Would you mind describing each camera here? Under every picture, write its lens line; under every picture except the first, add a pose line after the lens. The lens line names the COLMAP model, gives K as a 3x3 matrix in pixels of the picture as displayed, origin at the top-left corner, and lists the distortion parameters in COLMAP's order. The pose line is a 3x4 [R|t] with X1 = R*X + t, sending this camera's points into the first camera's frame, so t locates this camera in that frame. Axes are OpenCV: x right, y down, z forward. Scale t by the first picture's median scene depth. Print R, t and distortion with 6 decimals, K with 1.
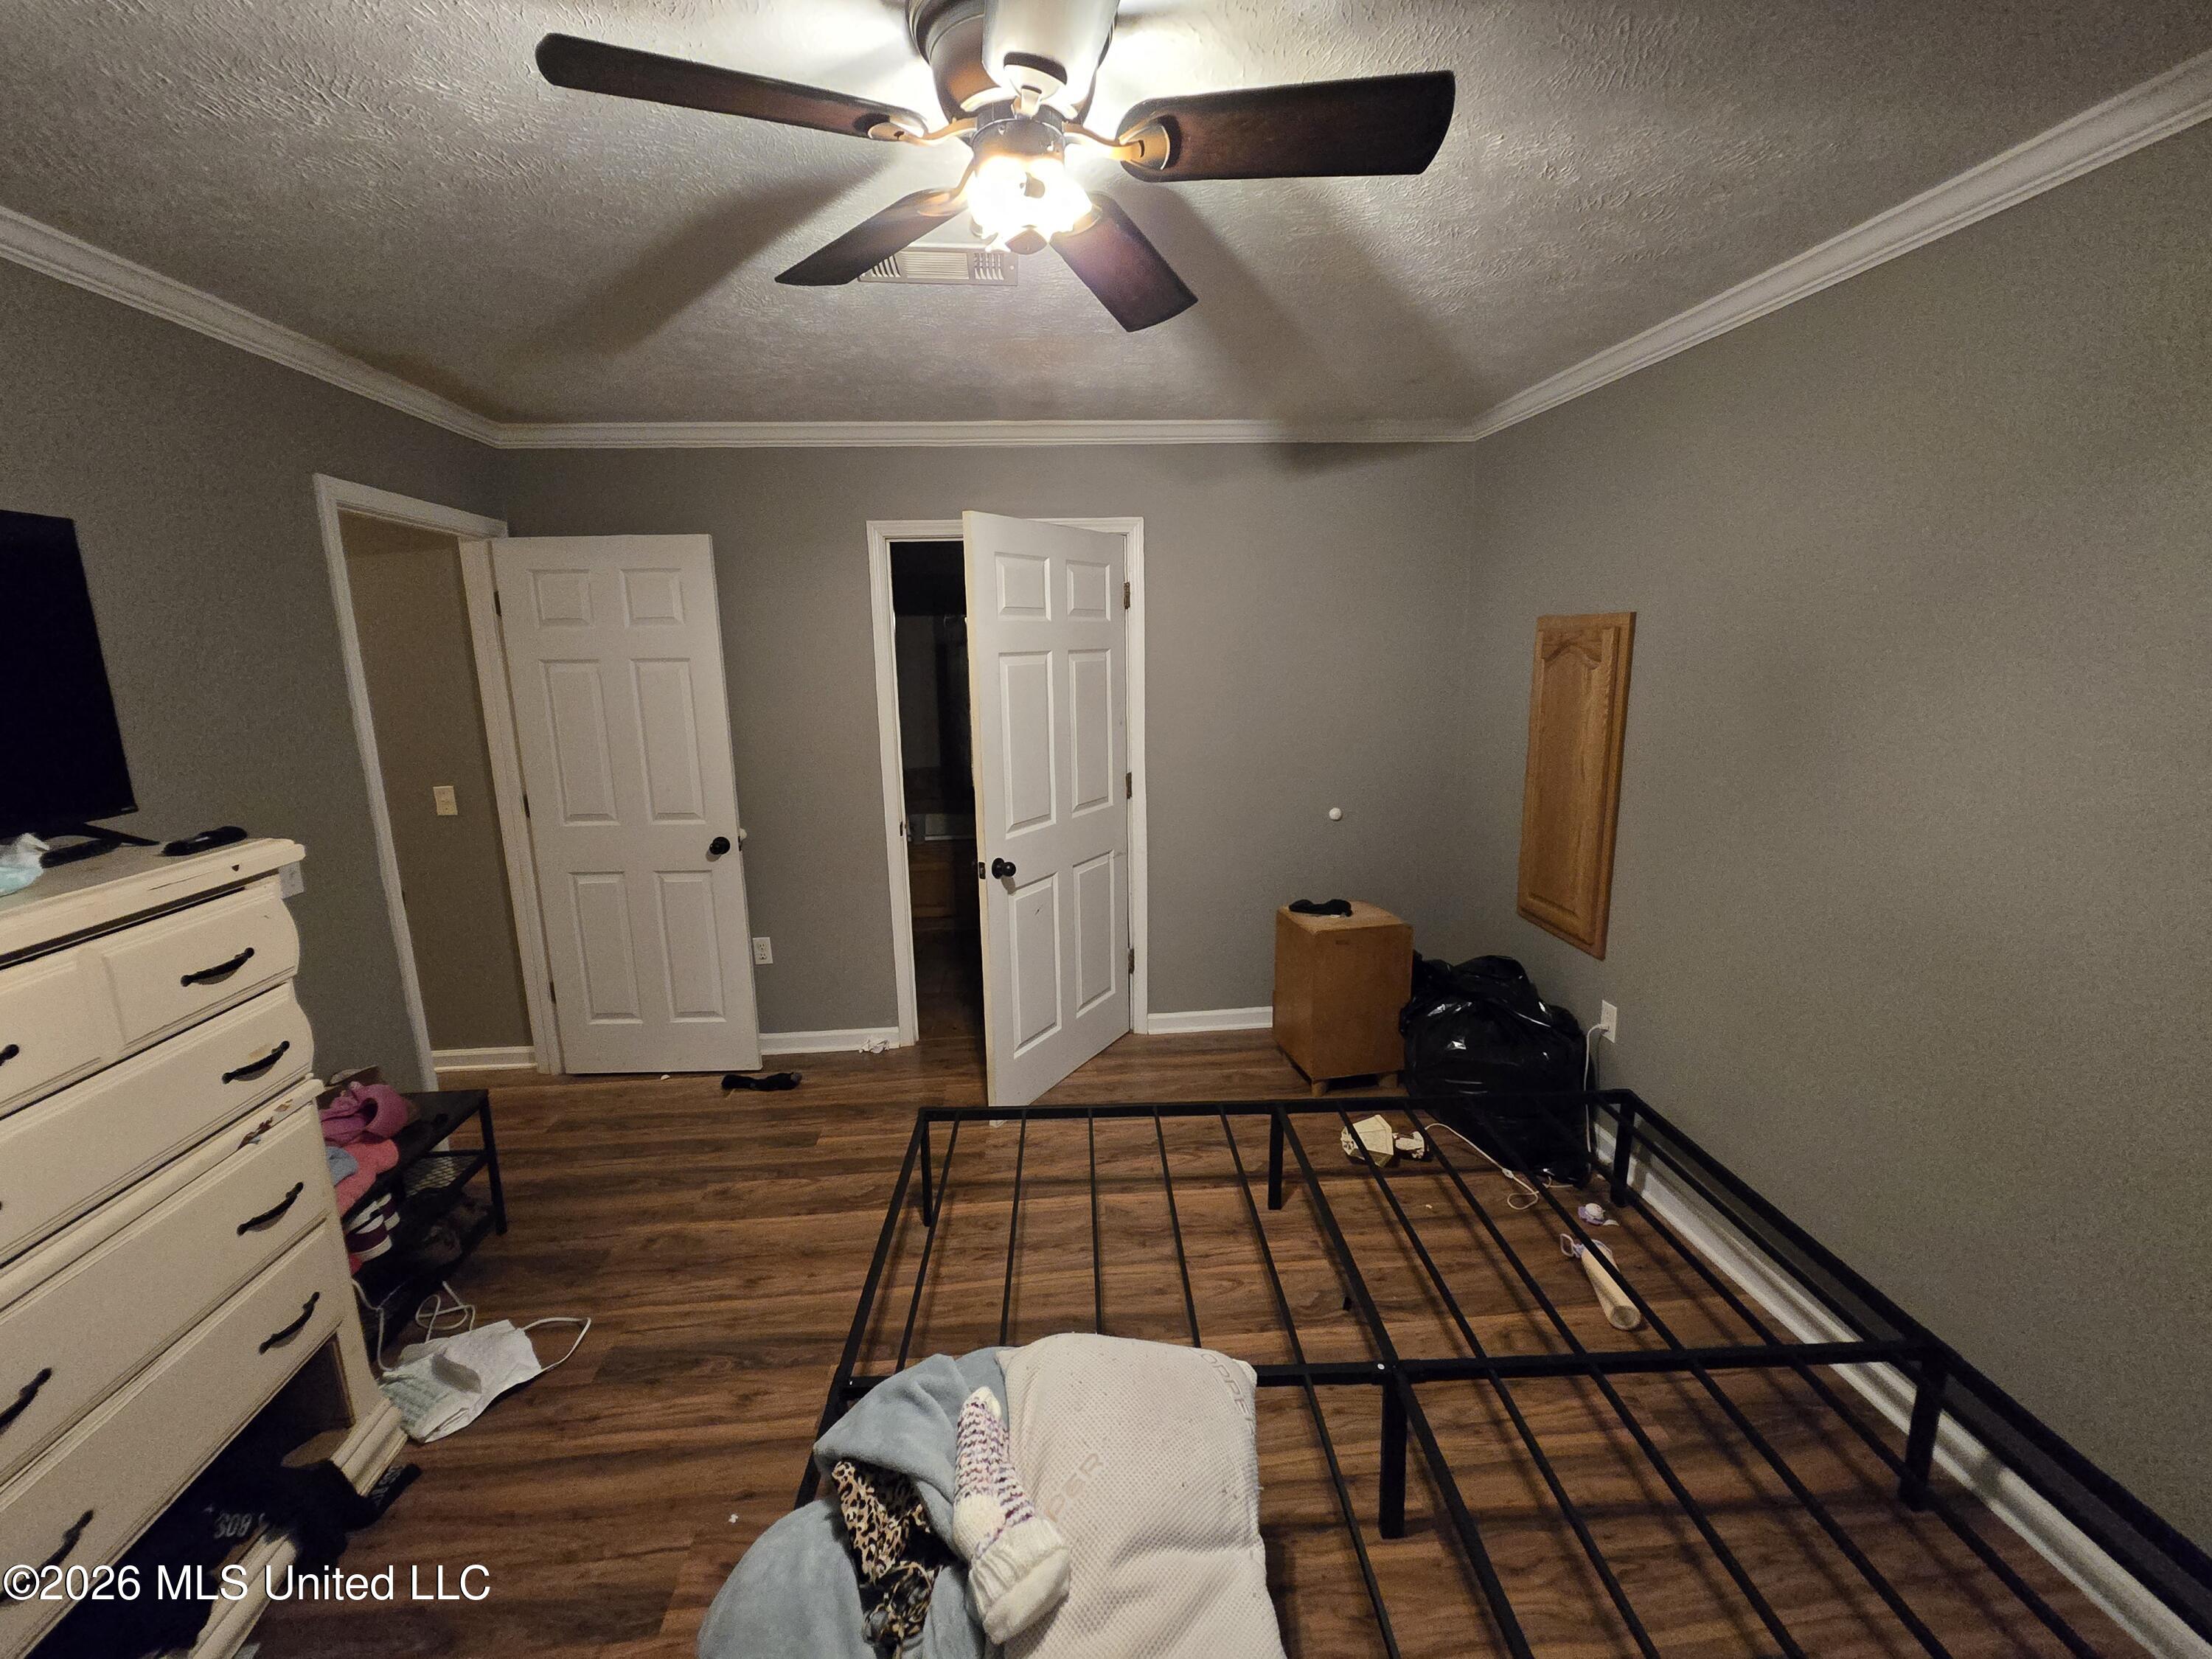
lens RADIAL K [[899.5, 0, 1106.0], [0, 899.5, 829.5], [0, 0, 1]] dist [-0.013319, -0.000325]
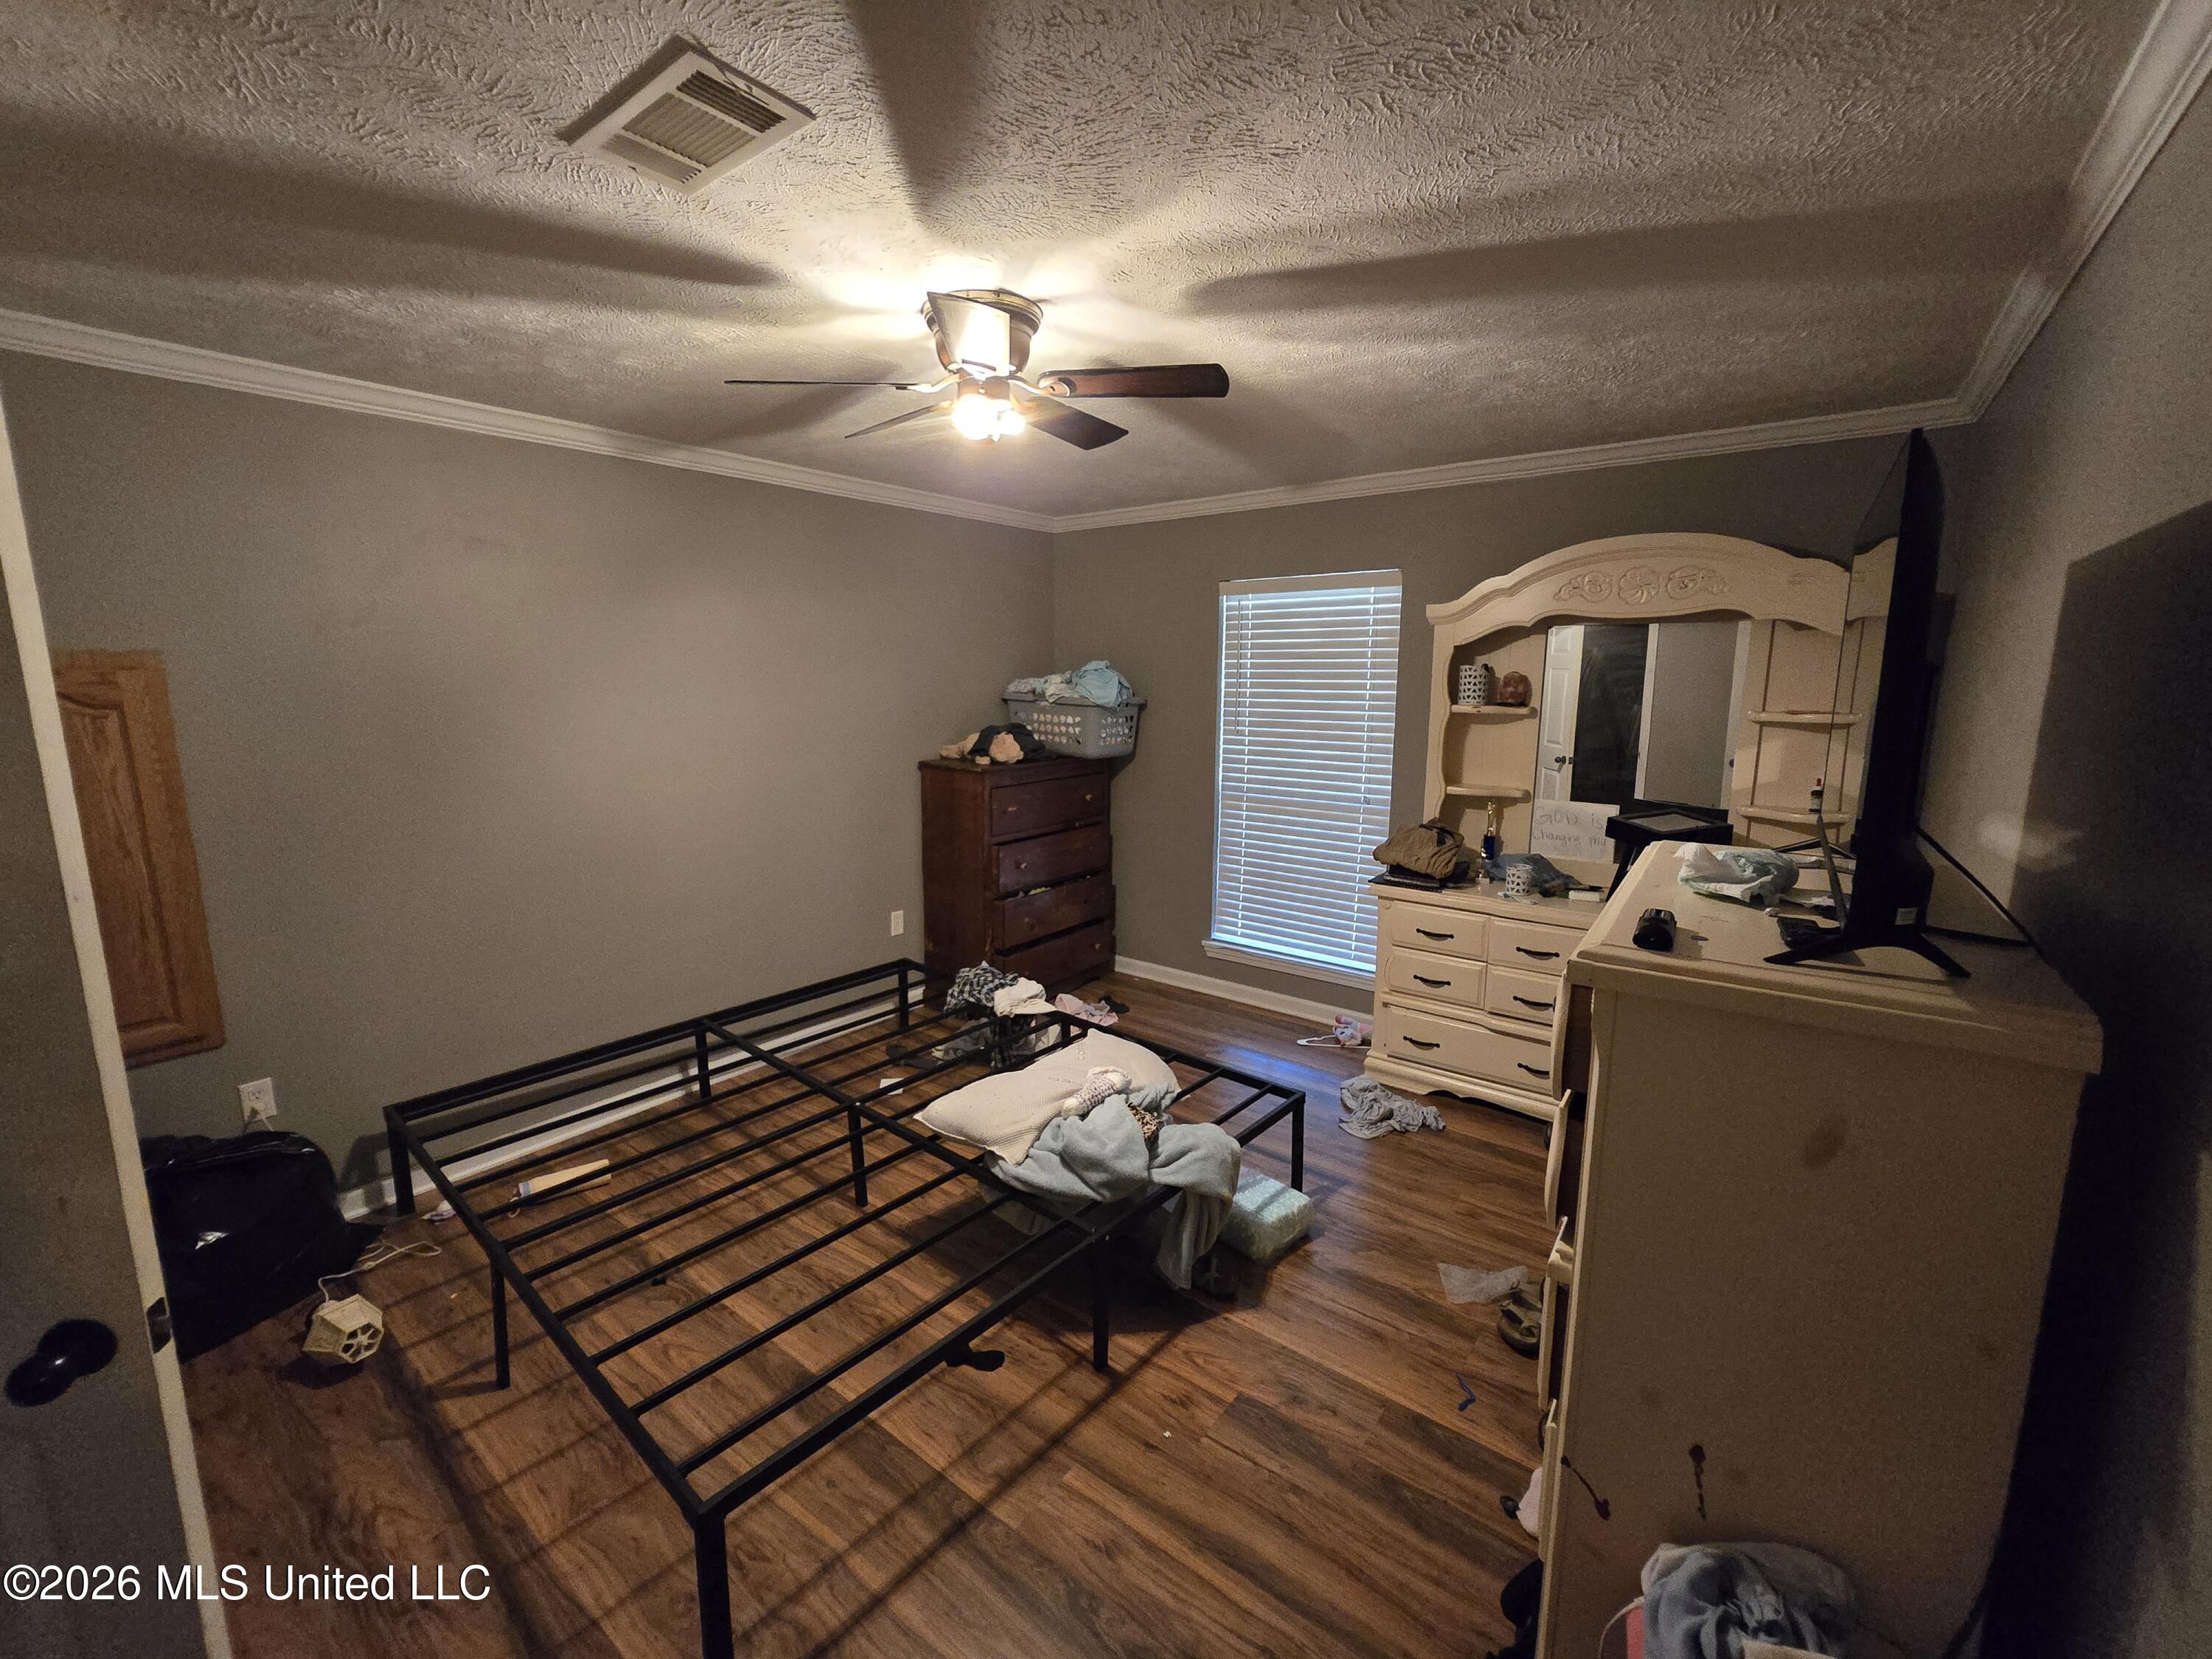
lens RADIAL K [[899.5, 0, 1106.0], [0, 899.5, 829.5], [0, 0, 1]] dist [-0.013319, -0.000325]
pose [[-0.718806, -0.097127, 0.688392, -0.942875], [0.151631, 0.944450, 0.291585, -0.264878], [-0.678473, 0.313975, -0.664149, 1.385187]]
